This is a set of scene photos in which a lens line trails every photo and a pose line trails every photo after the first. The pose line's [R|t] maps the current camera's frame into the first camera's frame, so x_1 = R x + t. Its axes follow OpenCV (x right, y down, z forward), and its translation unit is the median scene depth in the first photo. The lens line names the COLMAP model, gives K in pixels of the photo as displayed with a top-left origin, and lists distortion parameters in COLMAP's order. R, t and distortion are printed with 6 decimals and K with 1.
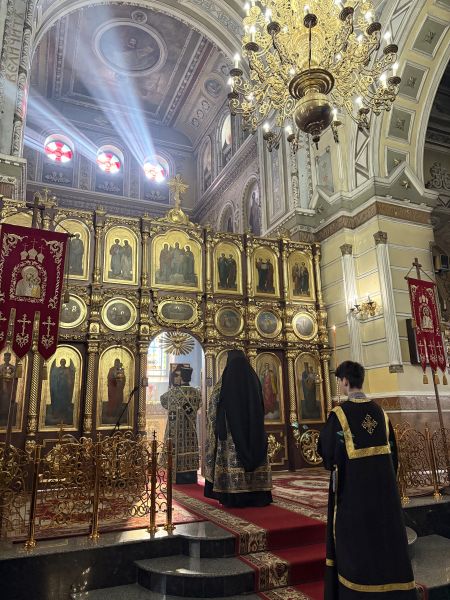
lens RADIAL K [[455.9, 0, 226.3], [0, 455.9, 300.2], [0, 0, 1]] dist [0.083884, -0.106470]
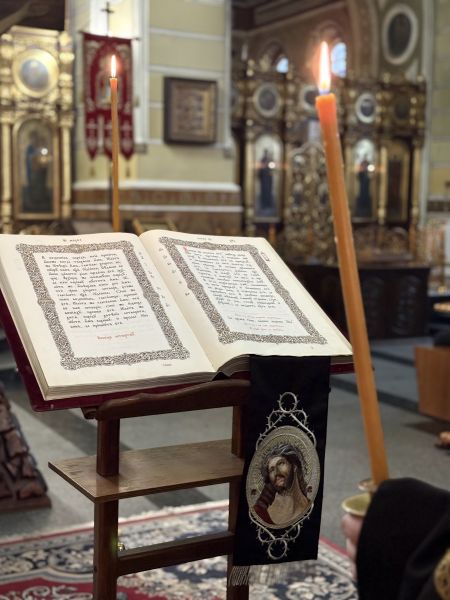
lens RADIAL K [[915.5, 0, 228.3], [0, 915.5, 301.9], [0, 0, 1]] dist [0.212908, -0.875710]
pose [[0.995291, 0.027607, 0.092923, 0.344704], [-0.058518, 0.935328, 0.348908, -0.121500], [-0.077281, -0.352702, 0.932539, -0.380701]]
